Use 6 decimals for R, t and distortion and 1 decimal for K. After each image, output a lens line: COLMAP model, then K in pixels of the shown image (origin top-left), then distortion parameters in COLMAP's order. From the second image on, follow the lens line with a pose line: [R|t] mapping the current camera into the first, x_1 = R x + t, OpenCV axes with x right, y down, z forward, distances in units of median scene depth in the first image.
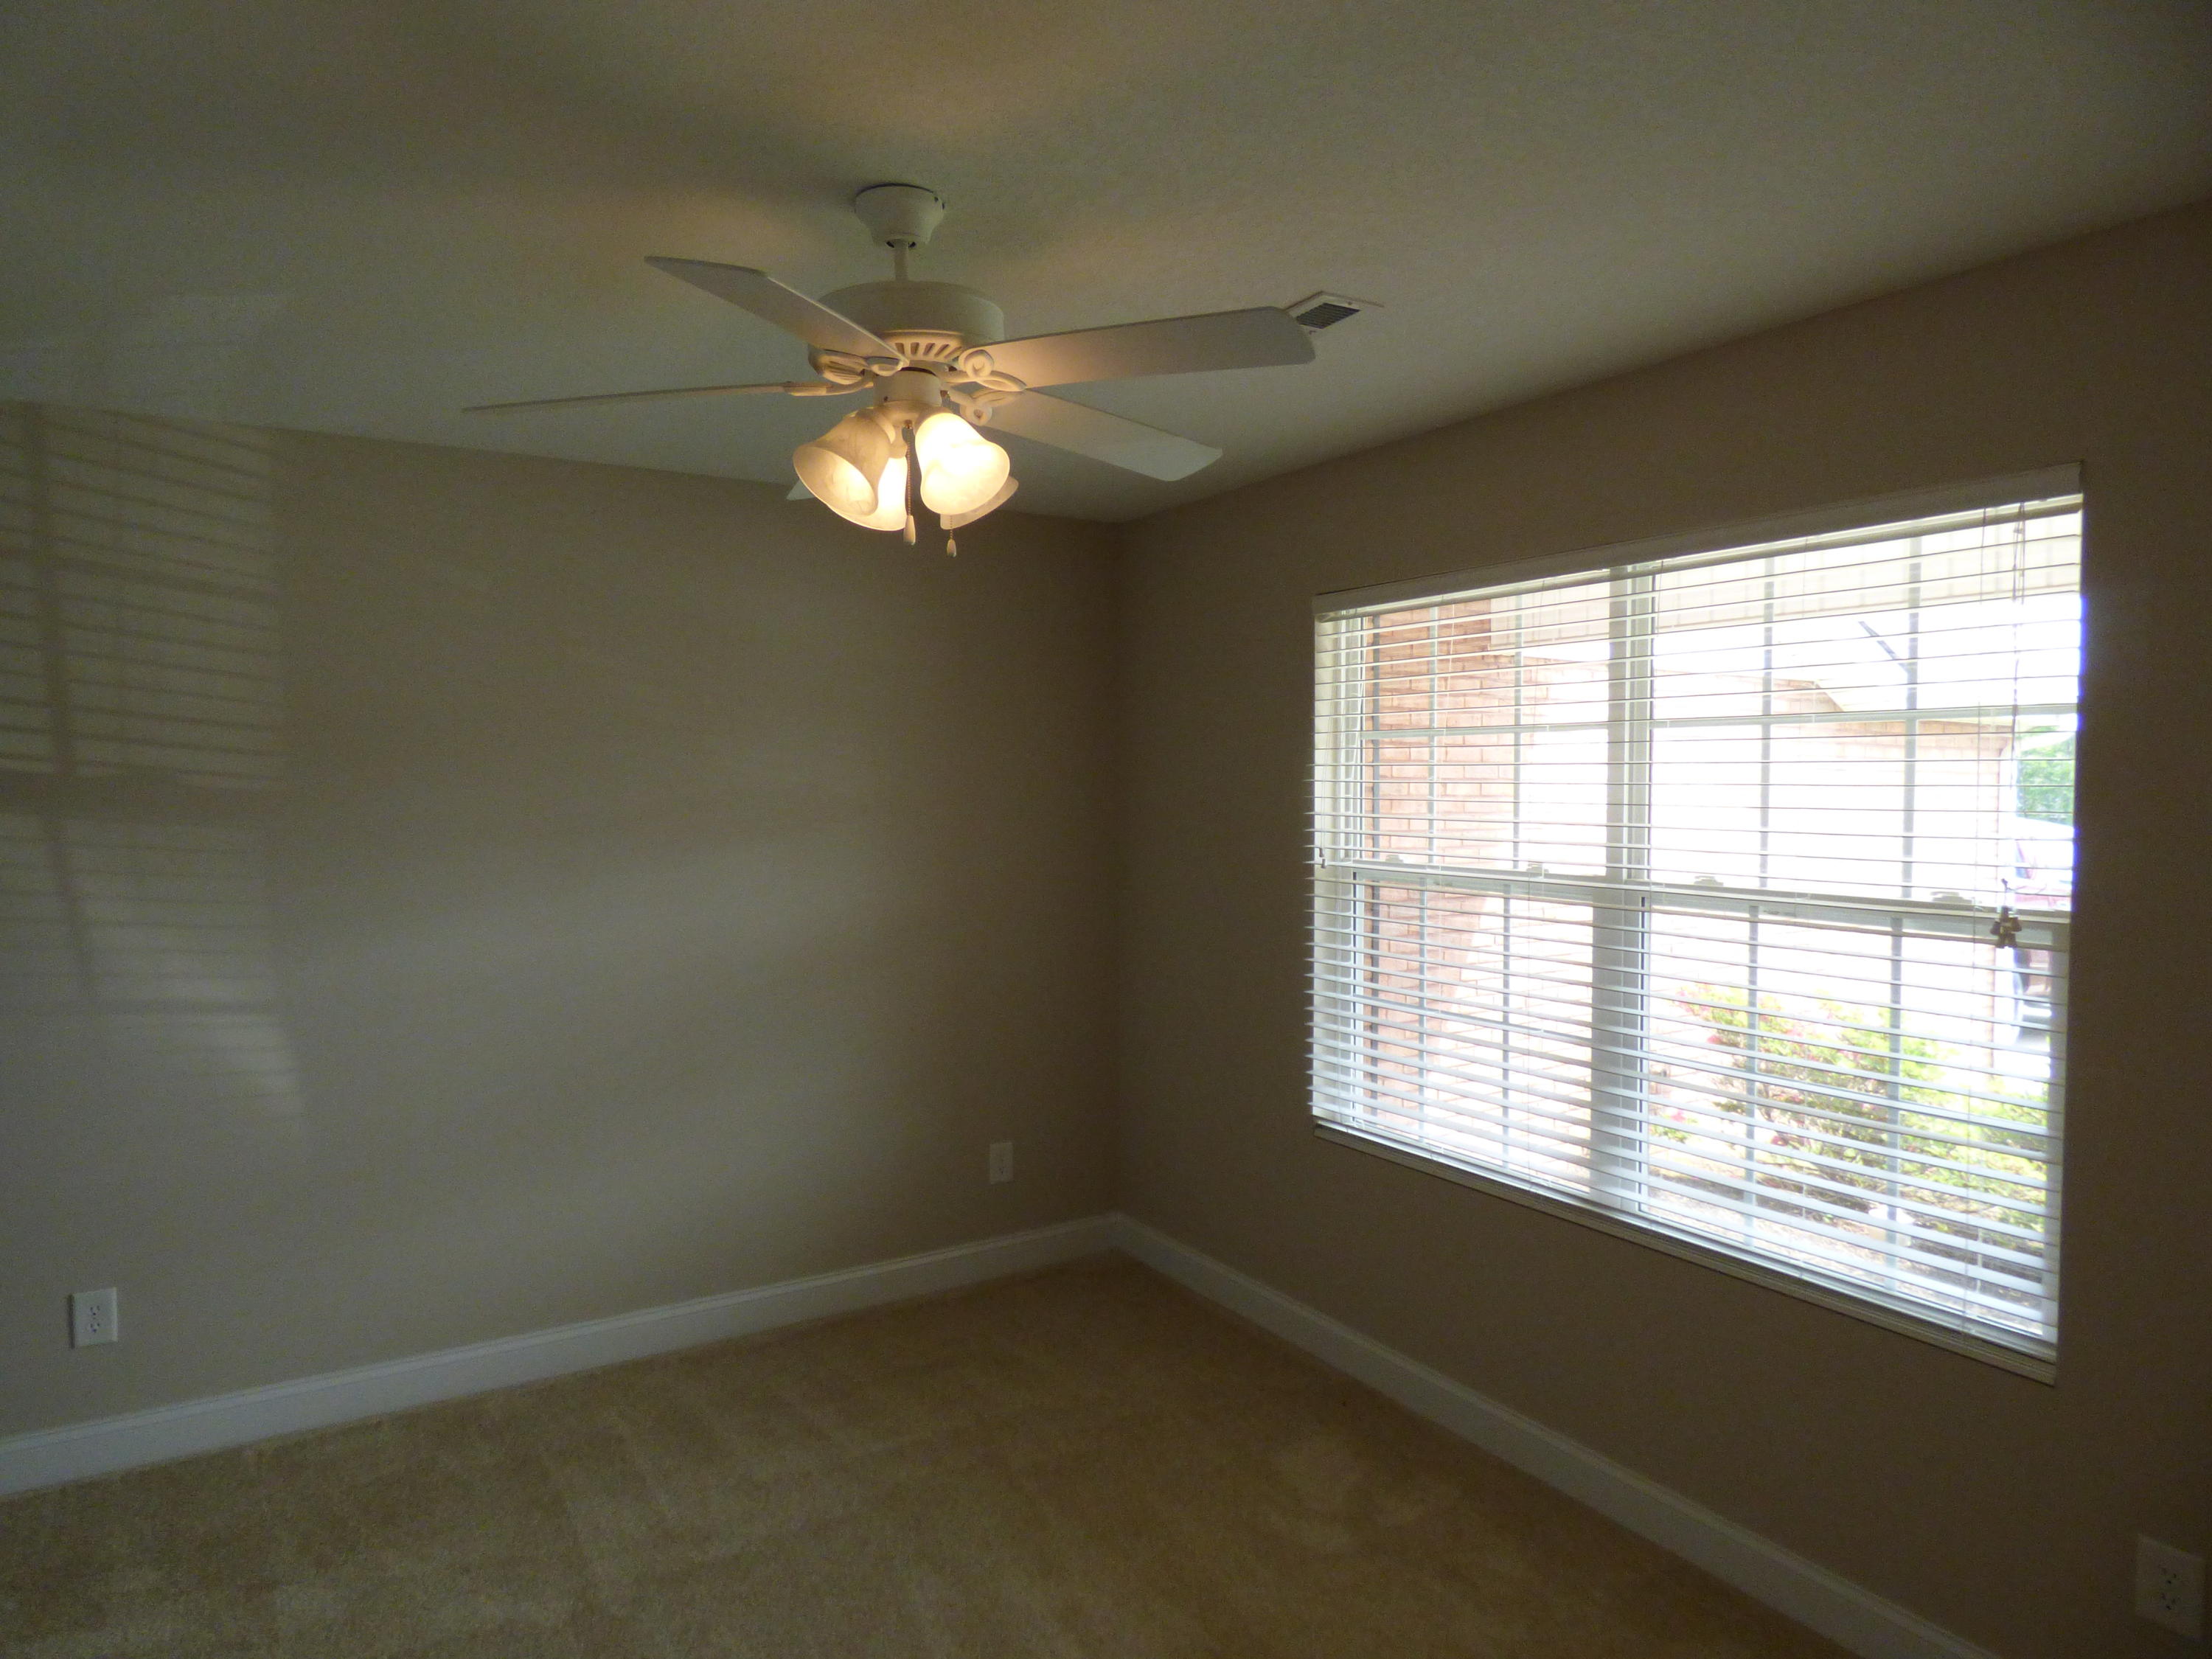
lens RADIAL K [[1341.8, 0, 1106.0], [0, 1341.8, 829.5], [0, 0, 1]] dist [0.005810, 0.001213]
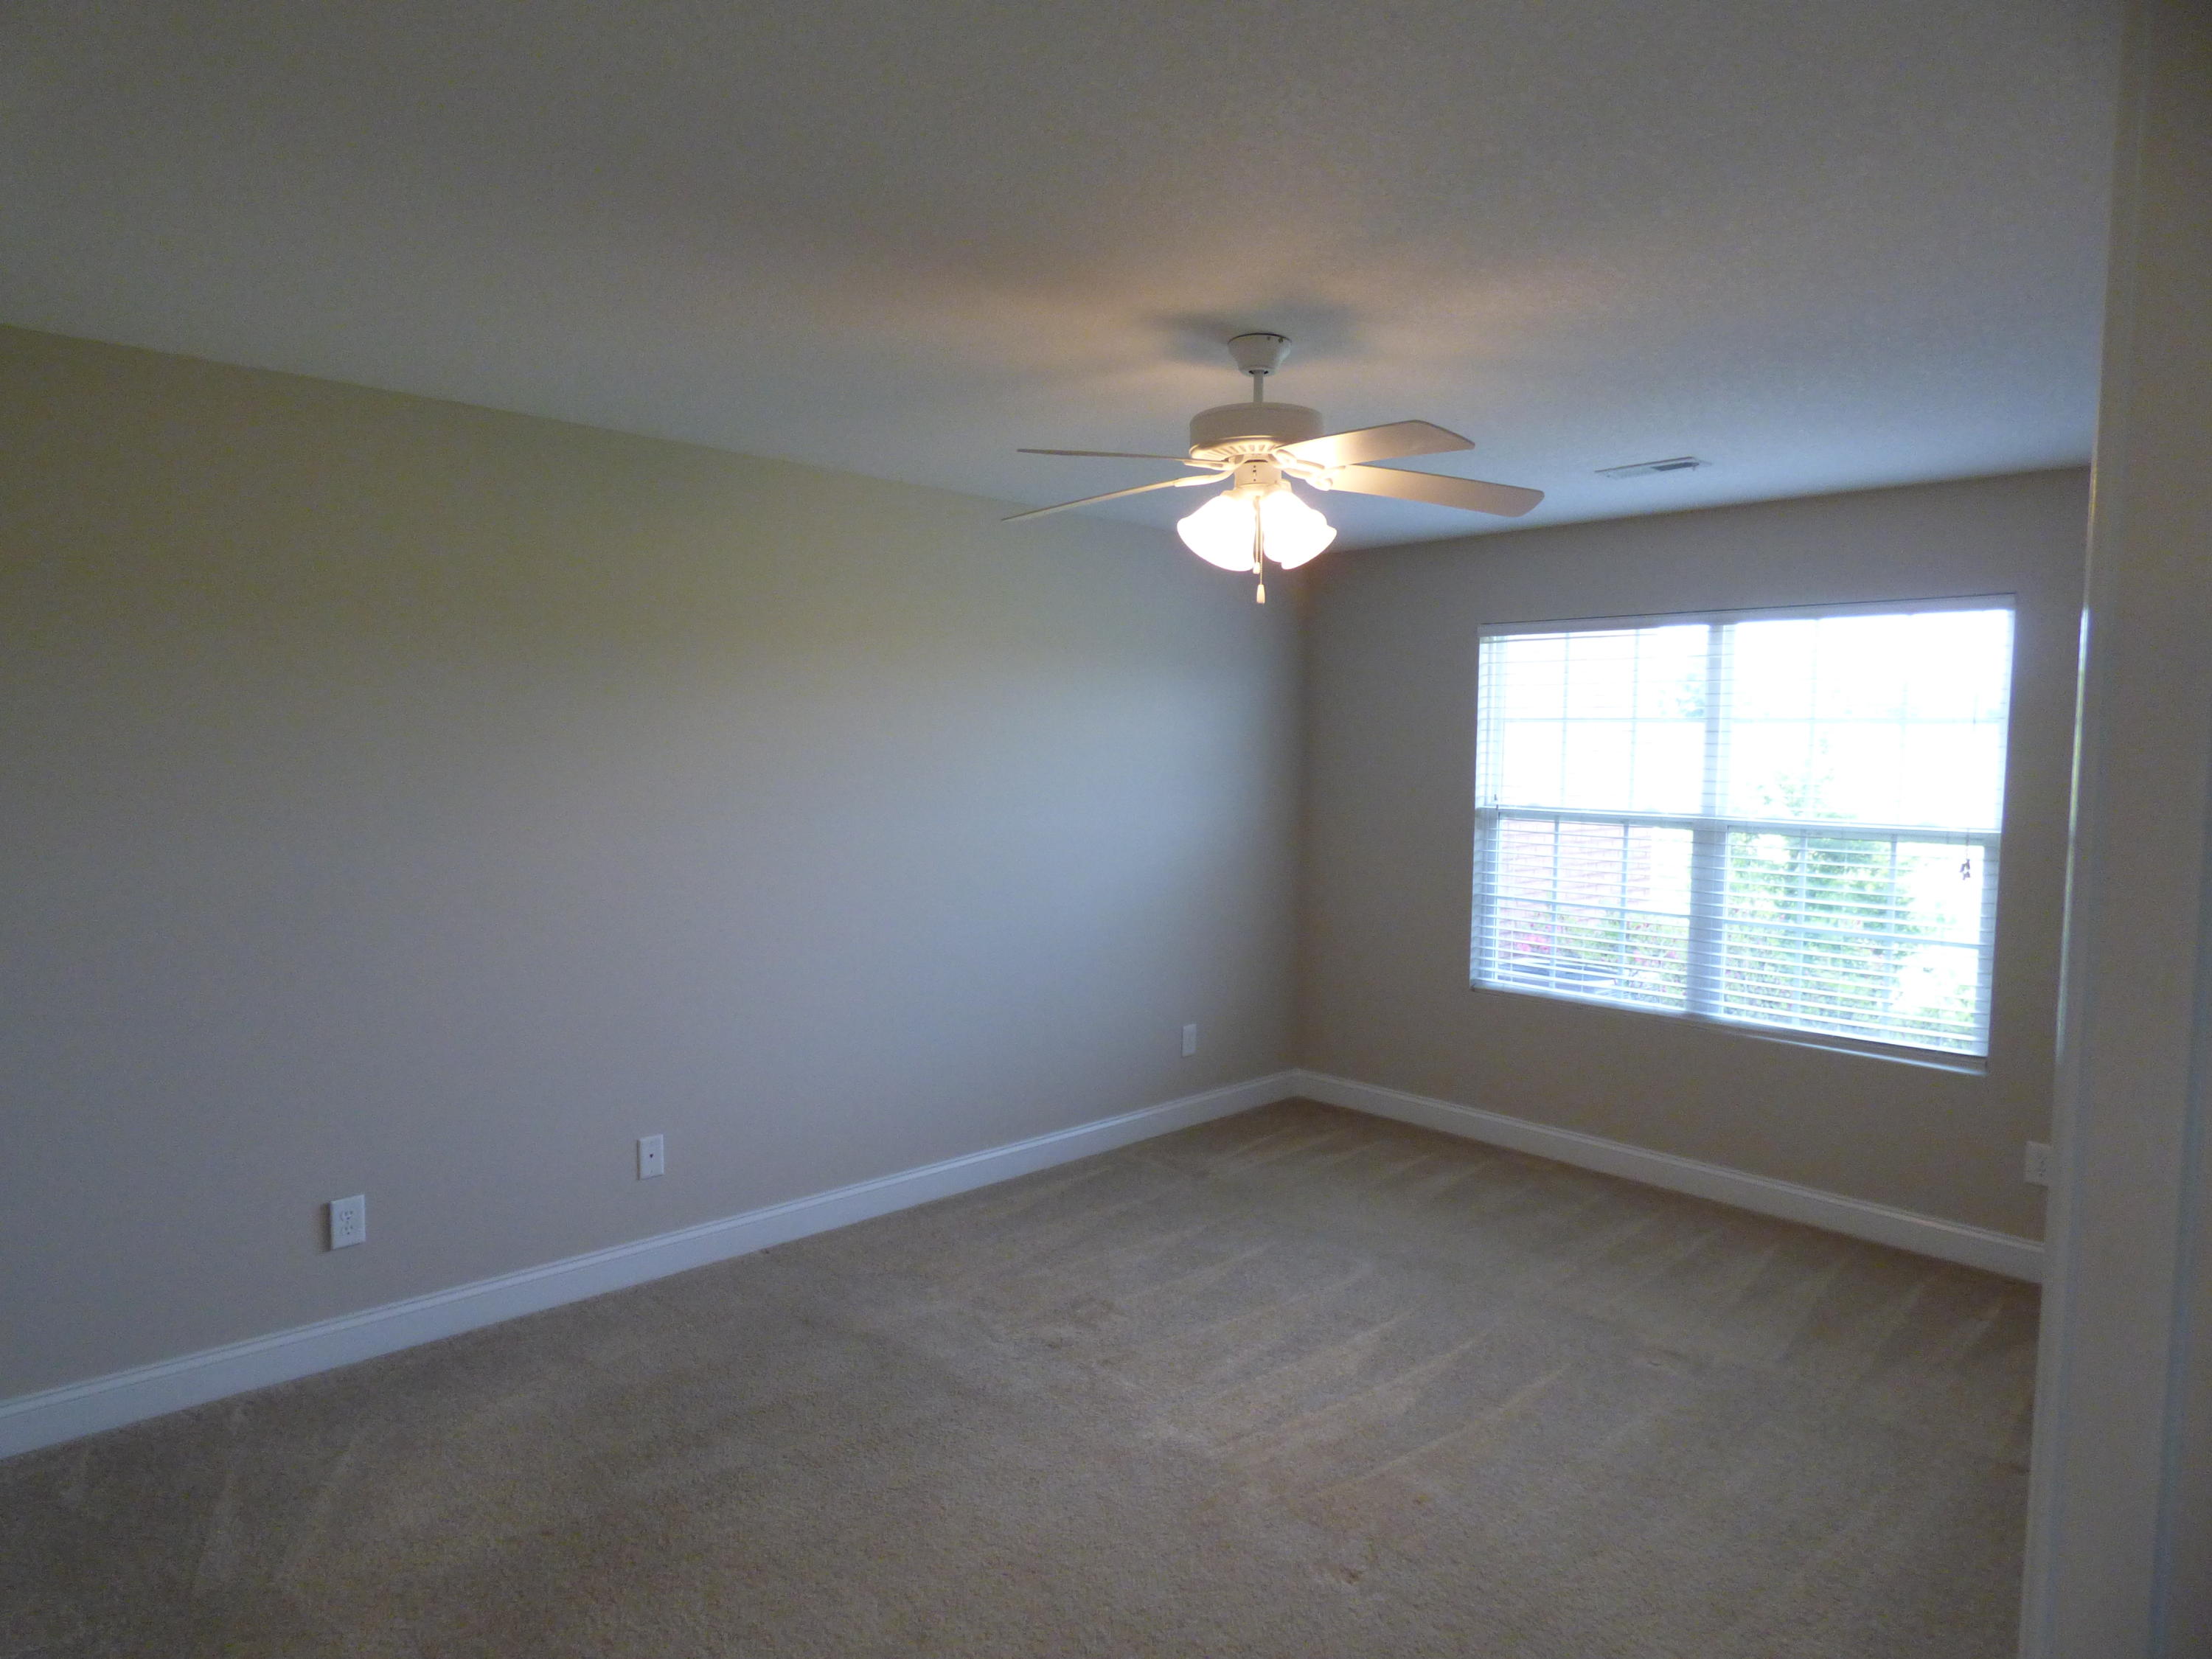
lens RADIAL K [[1341.8, 0, 1106.0], [0, 1341.8, 829.5], [0, 0, 1]] dist [0.005810, 0.001213]
pose [[0.972773, -0.000091, 0.231760, -0.575571], [-0.004583, 0.999797, 0.019632, 0.018783], [-0.231715, -0.020160, 0.972575, -0.321320]]
